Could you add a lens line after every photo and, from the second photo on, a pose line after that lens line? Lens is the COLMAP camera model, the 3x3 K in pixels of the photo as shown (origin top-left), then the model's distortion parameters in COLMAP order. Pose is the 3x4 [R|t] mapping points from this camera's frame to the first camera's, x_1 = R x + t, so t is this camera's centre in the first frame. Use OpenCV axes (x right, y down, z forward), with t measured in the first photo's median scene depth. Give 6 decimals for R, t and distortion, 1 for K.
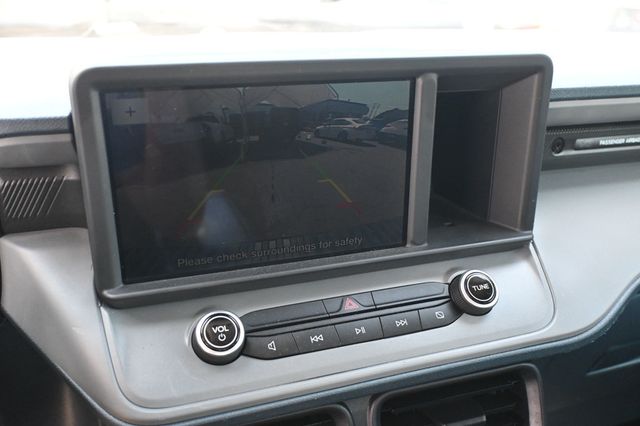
lens RADIAL K [[609.6, 0, 320.1], [0, 609.6, 210.8], [0, 0, 1]] dist [0.075146, 0.000000]
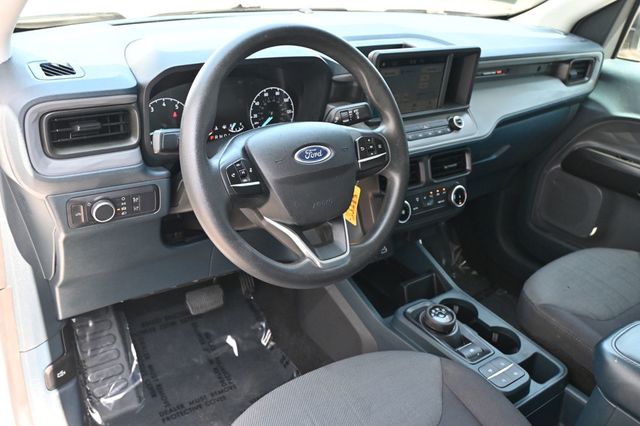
lens RADIAL K [[541.6, 0, 317.9], [0, 541.6, 217.8], [0, 0, 1]] dist [-0.015804, -0.002591]
pose [[0.957798, -0.062308, 0.280607, -1.265710], [0.010240, 0.983000, 0.183320, 0.095172], [-0.287259, -0.172710, 0.942154, -1.527159]]
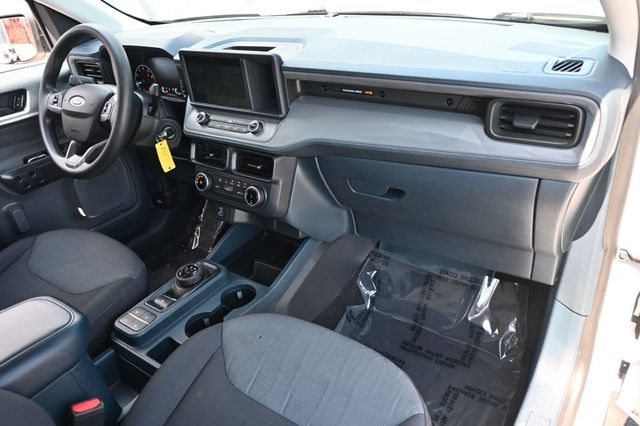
lens RADIAL K [[480.9, 0, 321.3], [0, 480.9, 212.6], [0, 0, 1]] dist [-0.000418, 0.000159]
pose [[0.561479, 0.359098, -0.745513, 2.580343], [-0.157712, 0.930857, 0.329595, -0.353264], [0.812323, -0.067484, 0.579291, -0.241931]]
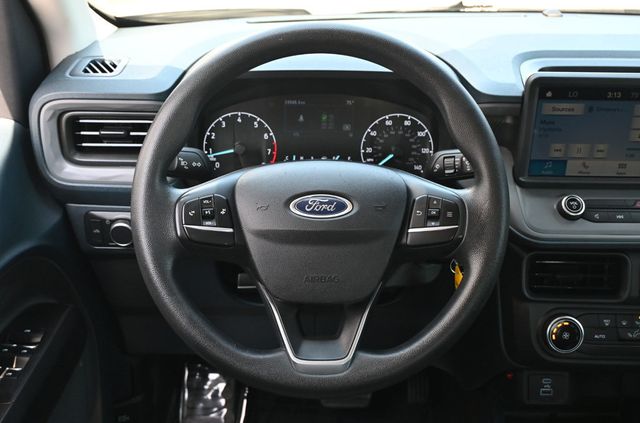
lens RADIAL K [[748.3, 0, 320.1], [0, 748.3, 209.3], [0, 0, 1]] dist [-0.010062, 0.000000]
pose [[0.943883, 0.140649, -0.298836, -0.184963], [-0.113356, 0.987790, 0.106869, 0.034975], [0.310218, -0.066997, 0.948302, -1.438160]]
